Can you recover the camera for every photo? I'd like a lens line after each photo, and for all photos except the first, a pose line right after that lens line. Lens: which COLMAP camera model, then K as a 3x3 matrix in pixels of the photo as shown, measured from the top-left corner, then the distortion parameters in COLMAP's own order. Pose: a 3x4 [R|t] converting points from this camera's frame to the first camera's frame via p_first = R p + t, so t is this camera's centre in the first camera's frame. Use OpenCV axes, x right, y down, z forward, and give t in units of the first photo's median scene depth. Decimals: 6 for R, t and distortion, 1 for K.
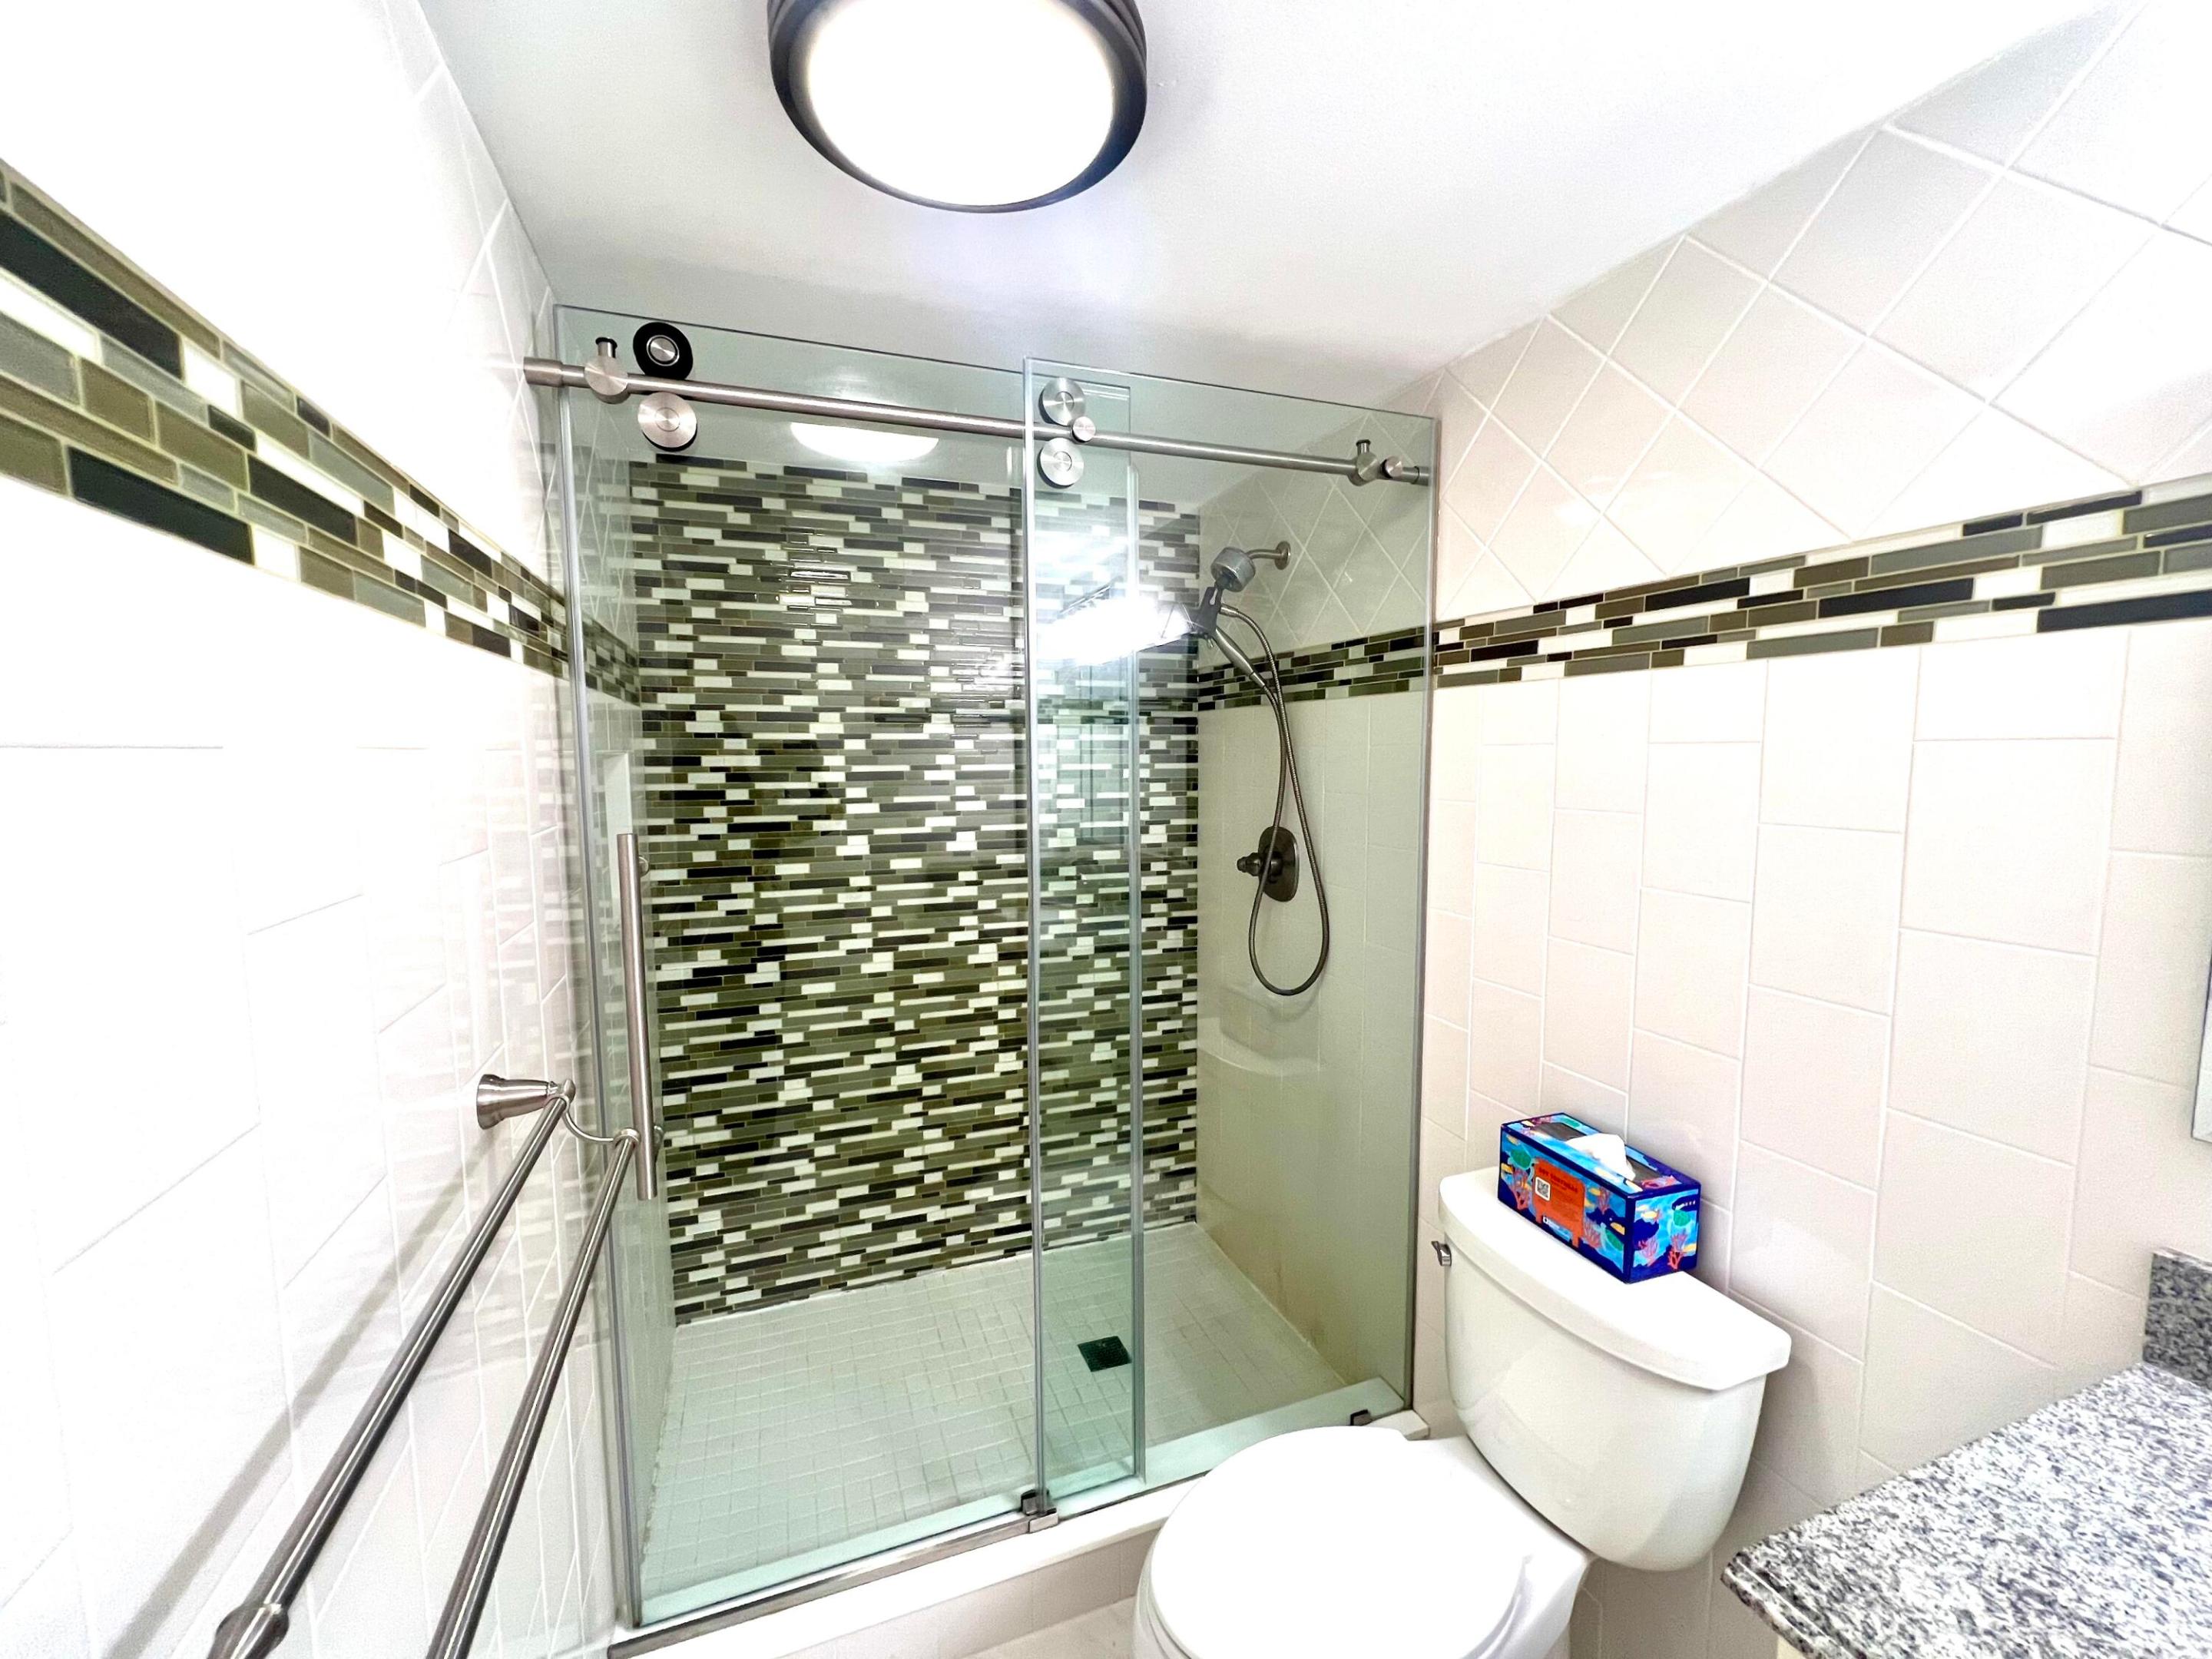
lens RADIAL K [[887.0, 0, 1103.1], [0, 887.0, 830.0], [0, 0, 1]] dist [-0.004138, 0.000984]
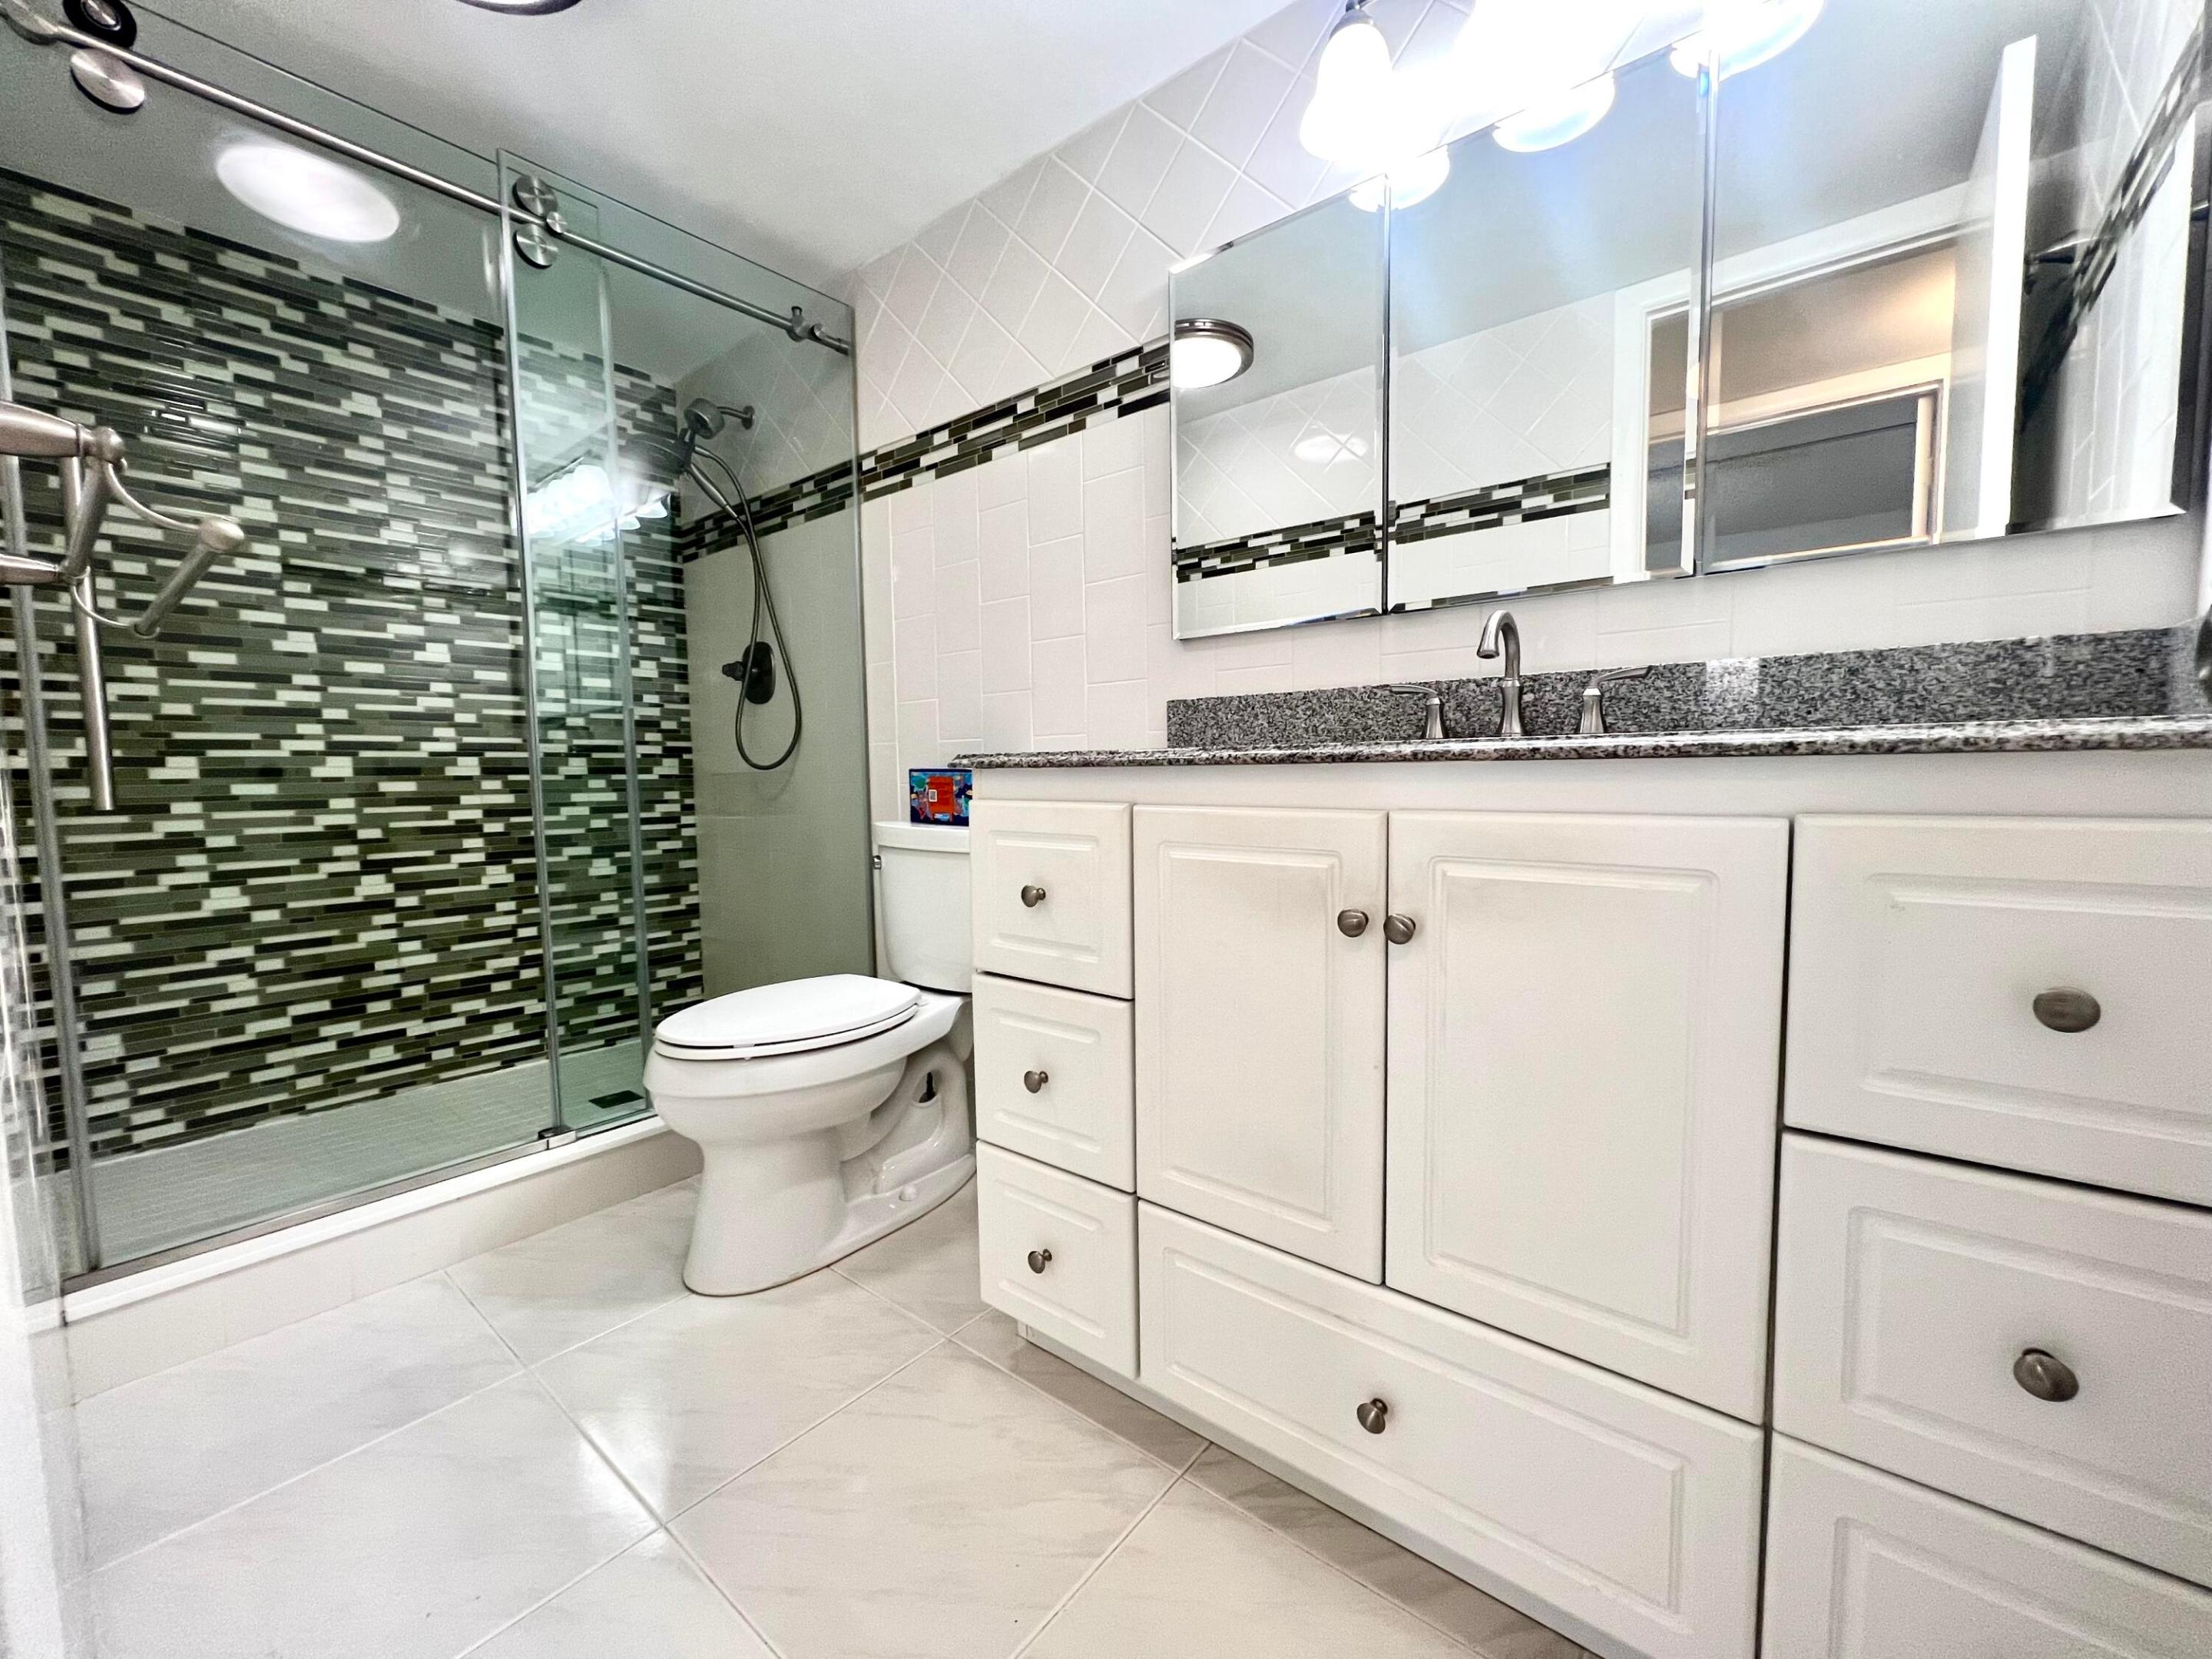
lens RADIAL K [[887.0, 0, 1104.4], [0, 887.0, 830.7], [0, 0, 1]] dist [-0.004138, 0.000984]
pose [[0.864858, -0.044127, 0.500074, -0.009555], [0.056667, 0.998344, -0.009908, 0.285854], [-0.498808, 0.036907, 0.865926, -0.273090]]
